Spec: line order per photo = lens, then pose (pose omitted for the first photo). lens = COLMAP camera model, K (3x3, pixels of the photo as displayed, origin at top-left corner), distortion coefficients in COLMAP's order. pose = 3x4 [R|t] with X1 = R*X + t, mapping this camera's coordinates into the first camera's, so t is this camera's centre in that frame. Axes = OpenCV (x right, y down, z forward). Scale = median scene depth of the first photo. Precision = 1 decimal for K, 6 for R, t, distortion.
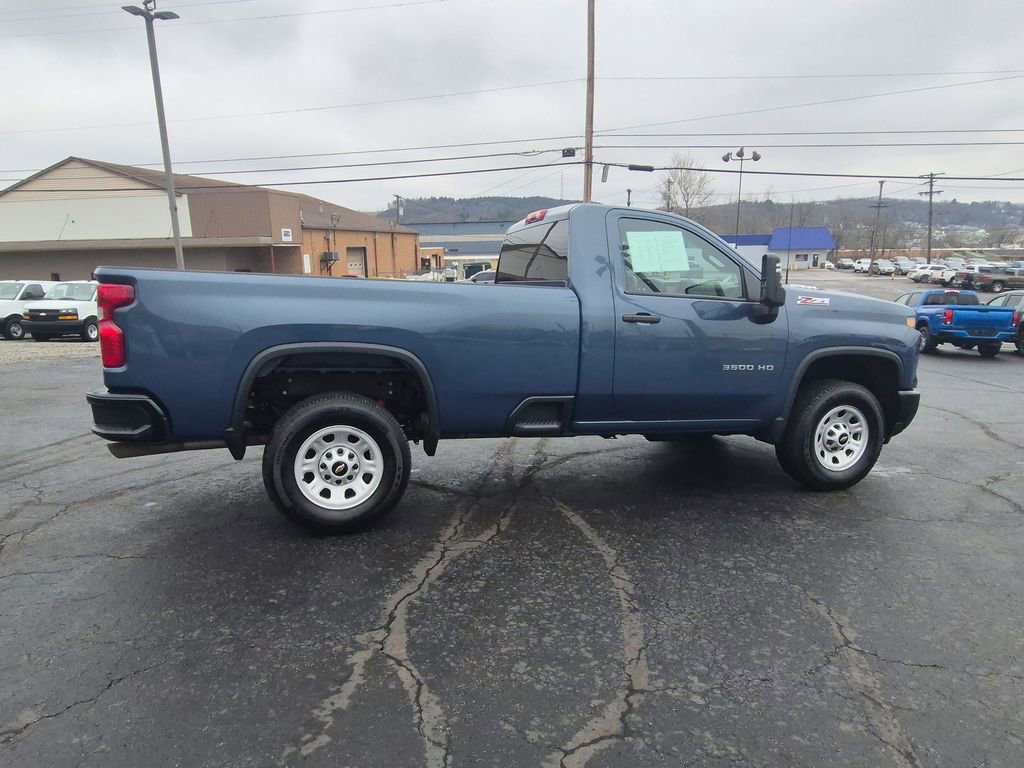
lens RADIAL K [[637.1, 0, 507.4], [0, 637.1, 388.6], [0, 0, 1]] dist [-0.003715, -0.003963]
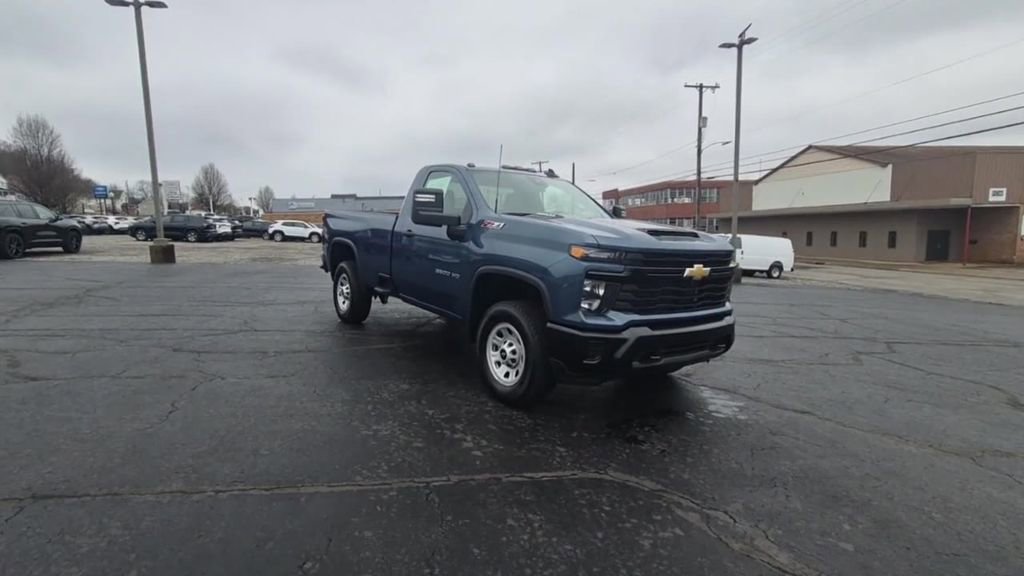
lens RADIAL K [[516.8, 0, 510.9], [0, 516.8, 293.1], [0, 0, 1]] dist [0.004167, 0.000447]
pose [[0.349146, 0.120780, -0.929252, 1.295296], [-0.184755, 0.981066, 0.058096, -0.072453], [0.918674, 0.151400, 0.364850, 0.664762]]
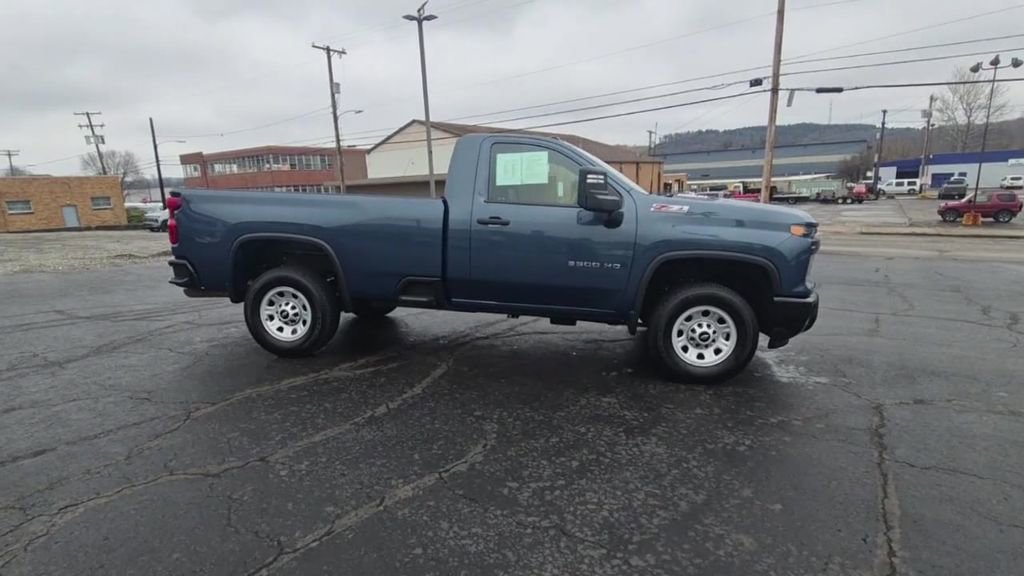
lens RADIAL K [[516.8, 0, 510.9], [0, 516.8, 293.1], [0, 0, 1]] dist [0.004167, 0.000447]
pose [[0.900942, 0.067968, -0.428584, 0.589836], [-0.065644, 0.997638, 0.020221, 0.008575], [0.428946, 0.009916, 0.903276, 0.067733]]
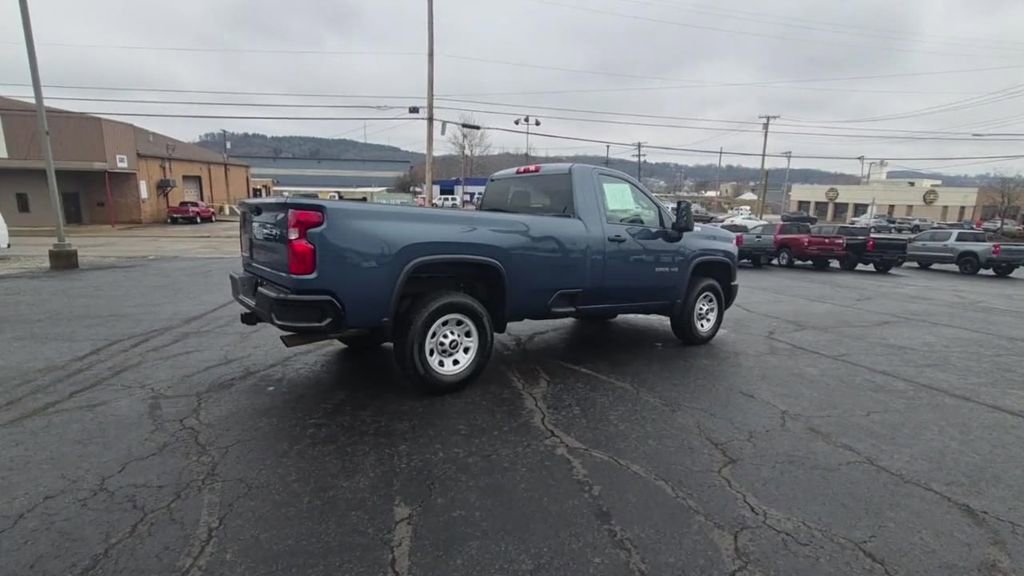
lens RADIAL K [[516.5, 0, 509.4], [0, 516.5, 288.7], [0, 0, 1]] dist [0.003254, 0.000619]
pose [[0.940339, -0.030209, 0.338896, -0.401577], [0.036748, 0.999241, -0.012892, 0.016239], [-0.338249, 0.024577, 0.940736, -0.089681]]
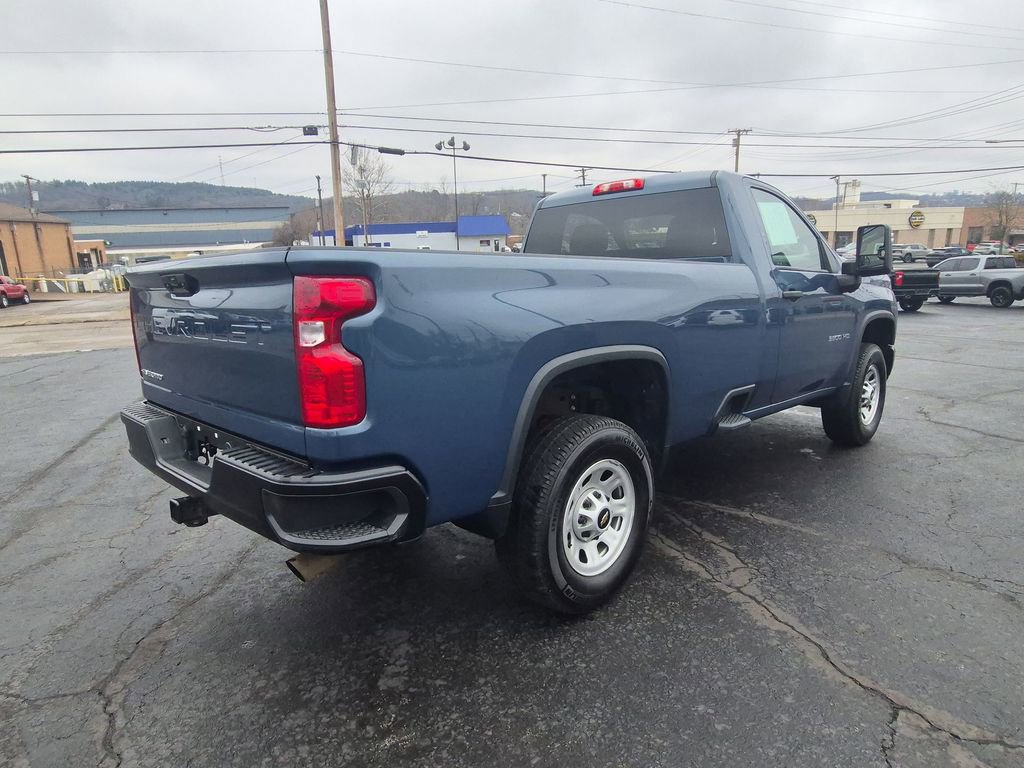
lens RADIAL K [[637.1, 0, 507.4], [0, 637.1, 388.6], [0, 0, 1]] dist [-0.003715, -0.003963]
pose [[0.886338, -0.121669, 0.446768, -0.509073], [0.114249, 0.992494, 0.043631, -0.051316], [-0.448723, 0.012371, 0.893585, 0.295661]]
